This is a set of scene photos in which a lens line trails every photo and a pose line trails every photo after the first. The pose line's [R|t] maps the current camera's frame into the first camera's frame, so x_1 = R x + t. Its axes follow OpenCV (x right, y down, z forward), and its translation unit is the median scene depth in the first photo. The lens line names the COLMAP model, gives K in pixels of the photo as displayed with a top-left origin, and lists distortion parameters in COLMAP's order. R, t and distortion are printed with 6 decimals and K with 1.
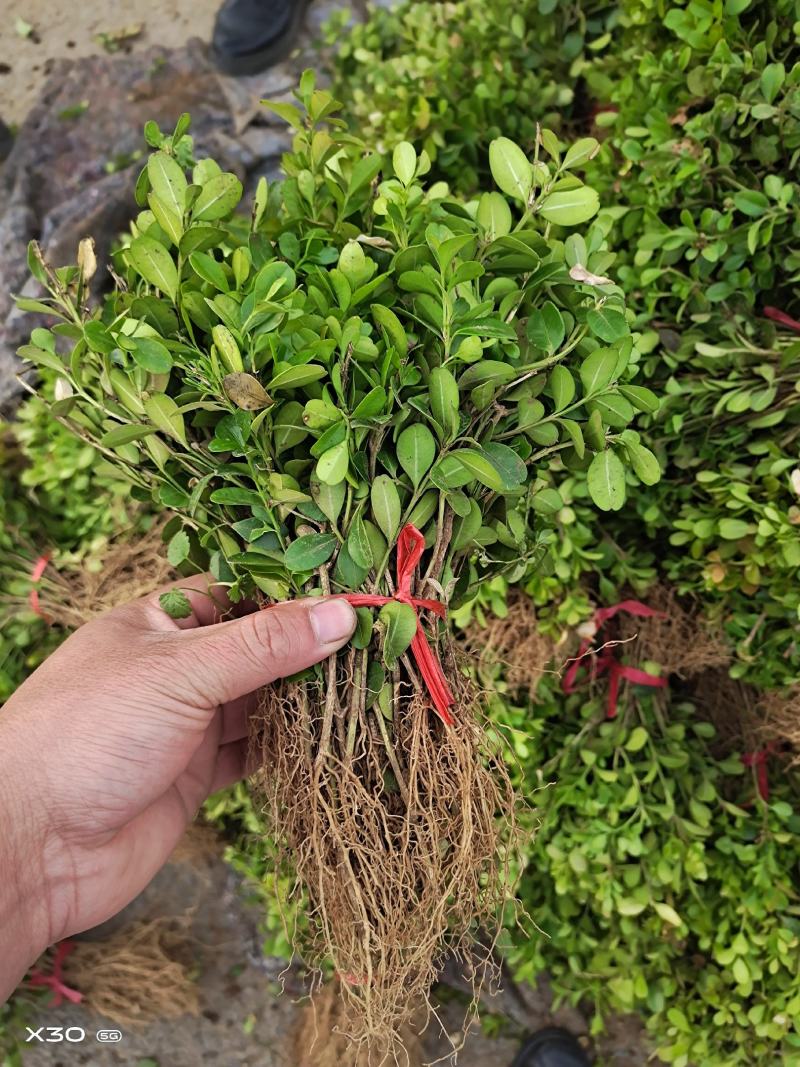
lens RADIAL K [[805.6, 0, 400.0], [0, 805.6, 533.5], [0, 0, 1]] dist [-0.003417, -0.002919]
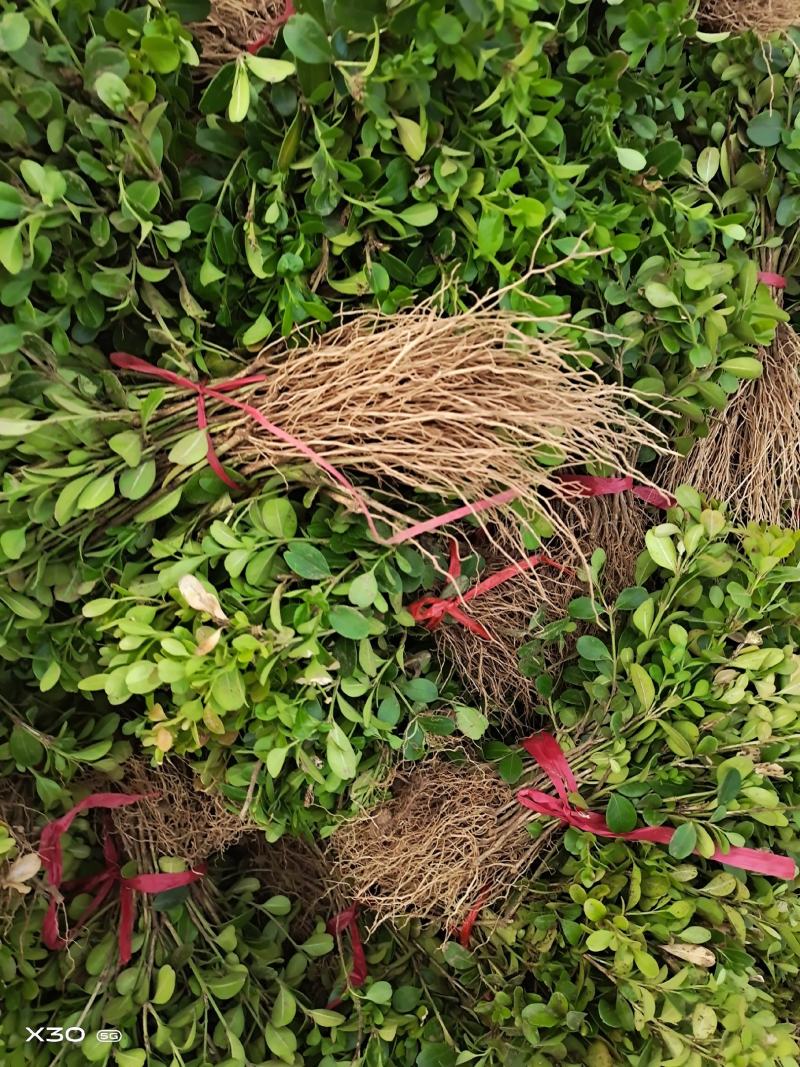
lens RADIAL K [[805.6, 0, 400.0], [0, 805.6, 533.5], [0, 0, 1]] dist [-0.003417, -0.002919]
pose [[0.883235, -0.235184, 0.405690, 0.343211], [0.280252, 0.958375, -0.054557, -0.023042], [-0.375972, 0.161882, 0.912381, 0.284414]]
